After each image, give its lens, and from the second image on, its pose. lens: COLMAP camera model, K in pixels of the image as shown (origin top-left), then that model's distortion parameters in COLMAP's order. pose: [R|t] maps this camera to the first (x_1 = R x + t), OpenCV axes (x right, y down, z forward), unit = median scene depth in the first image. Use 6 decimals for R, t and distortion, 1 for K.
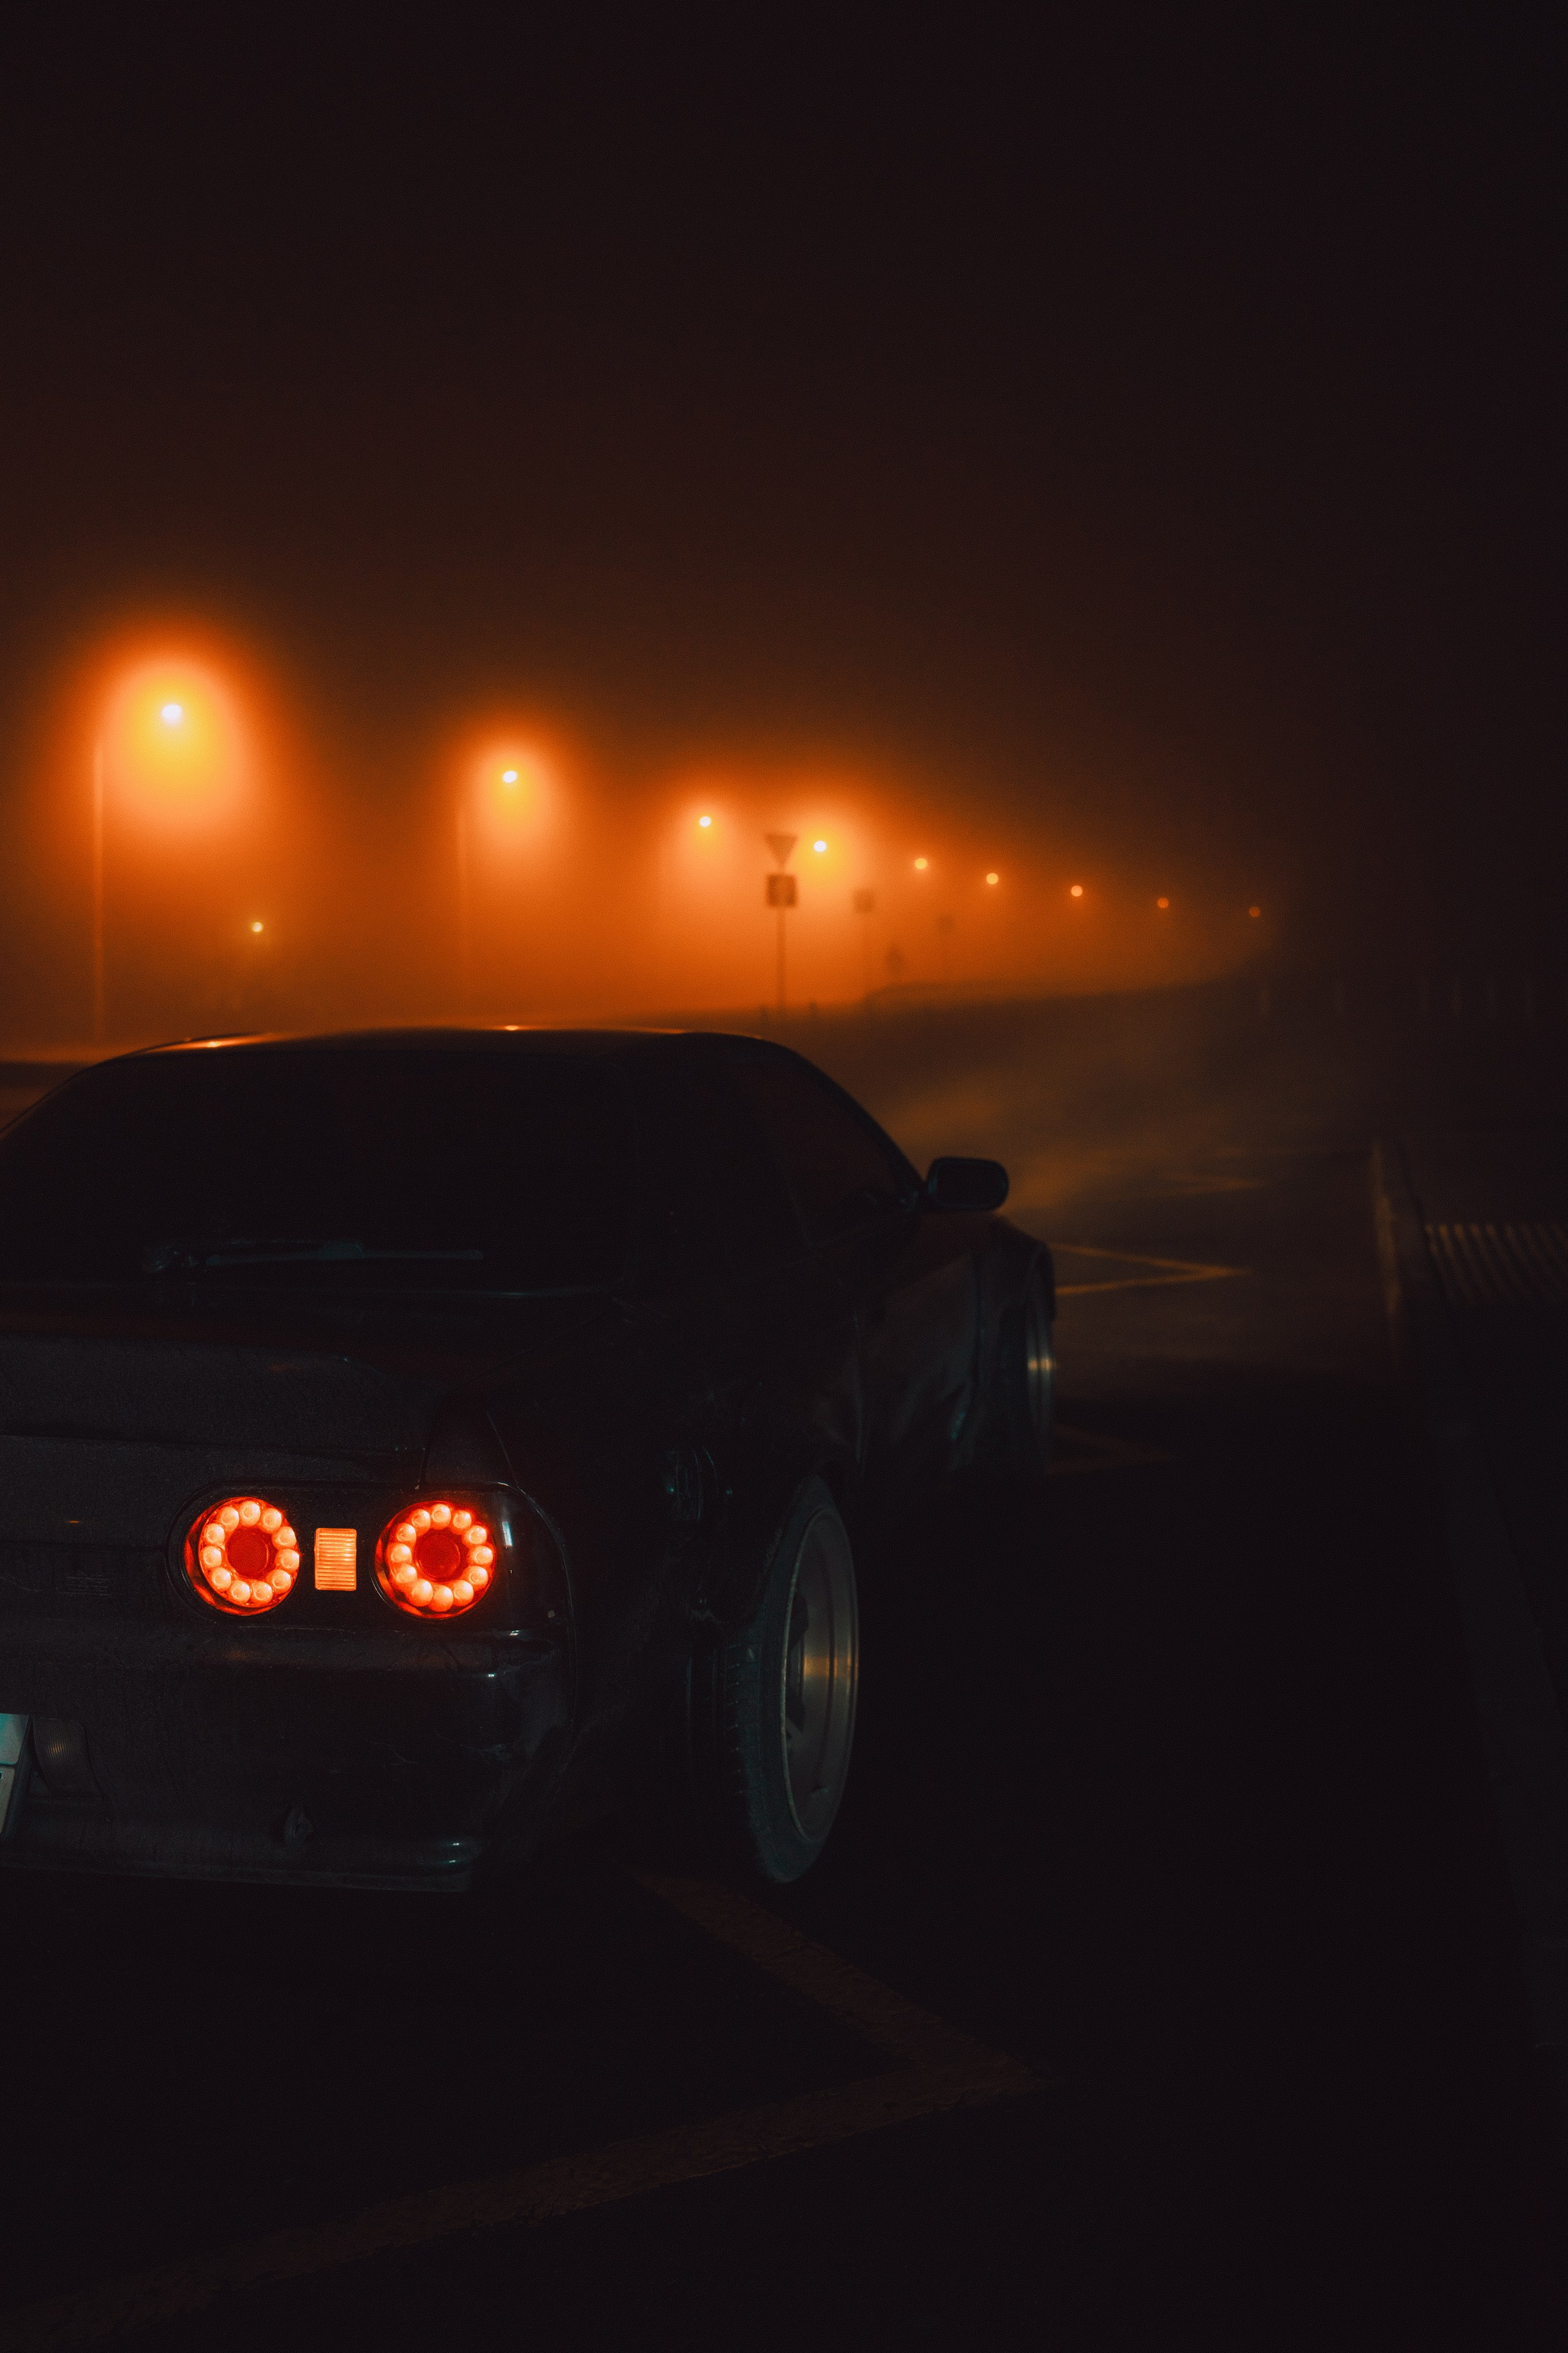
lens RADIAL K [[2807.4, 0, 784.0], [0, 2807.4, 1176.5], [0, 0, 1]] dist [0.013366, 0.006197]
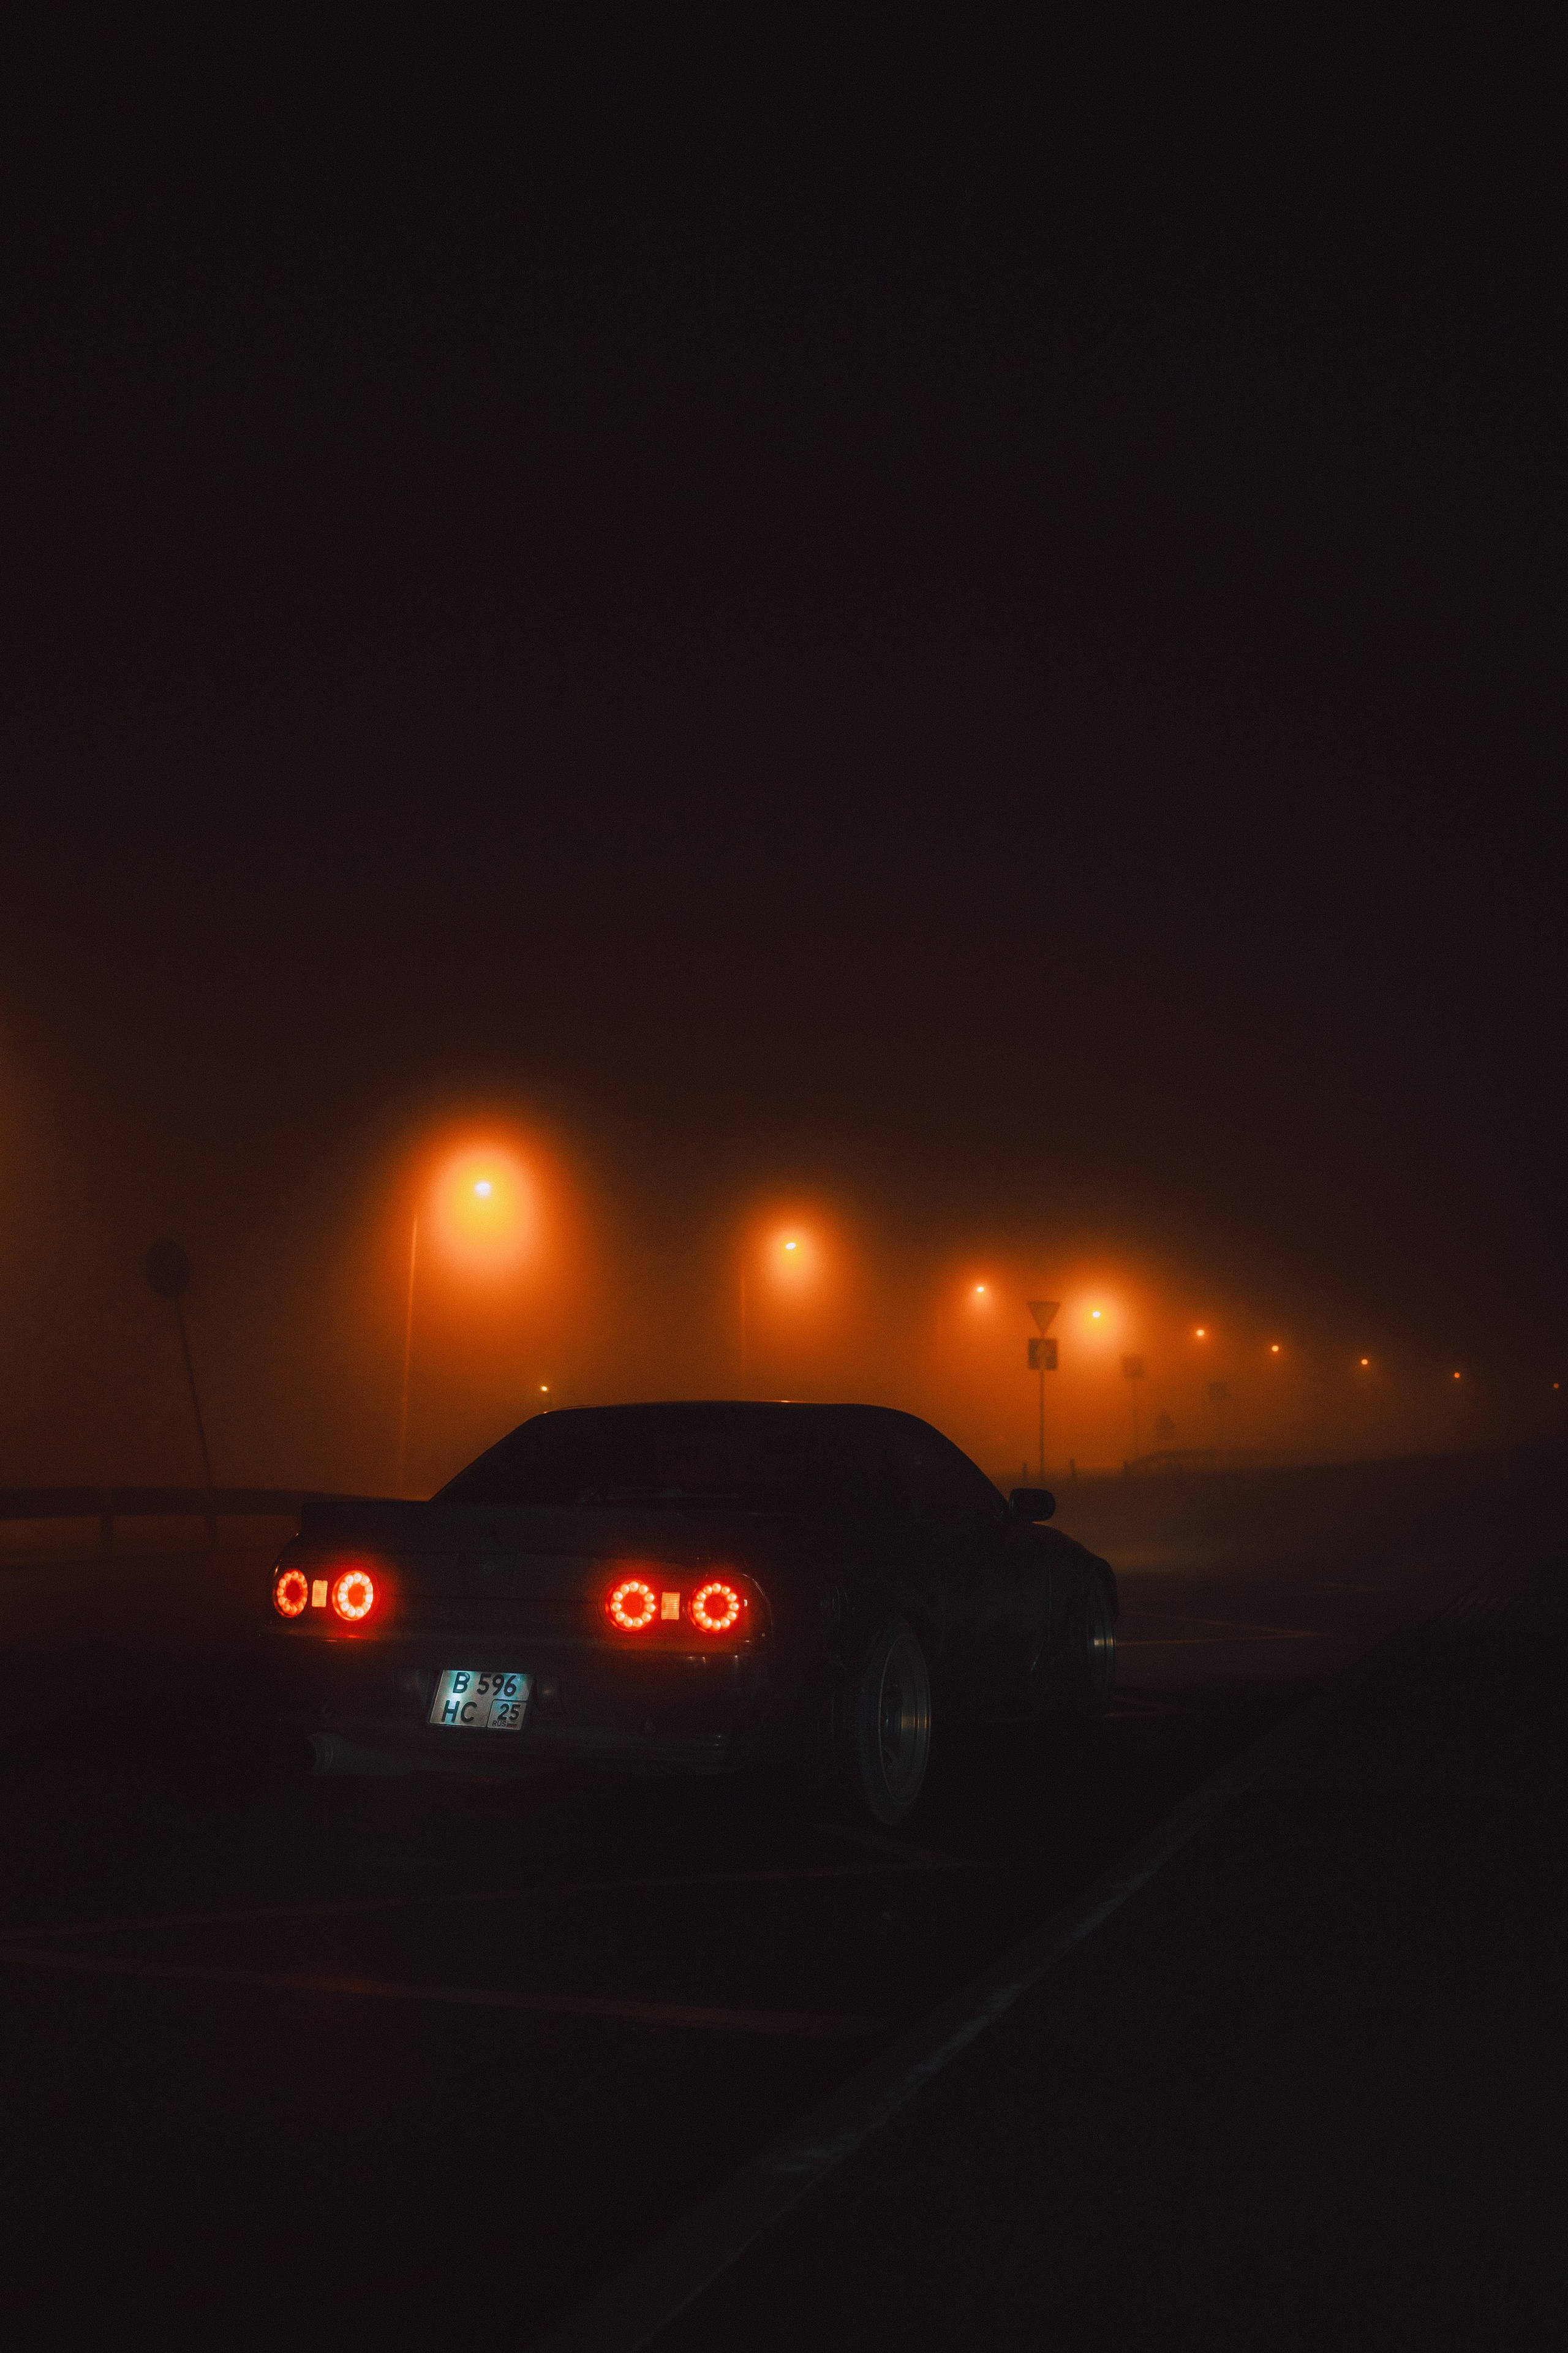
lens RADIAL K [[2807.4, 0, 784.0], [0, 2807.4, 1176.5], [0, 0, 1]] dist [0.013366, 0.006197]
pose [[0.995006, 0.003759, -0.099748, 0.158647], [-0.020163, 0.986262, -0.163956, 0.162457], [0.097762, 0.165148, 0.981412, -1.289654]]
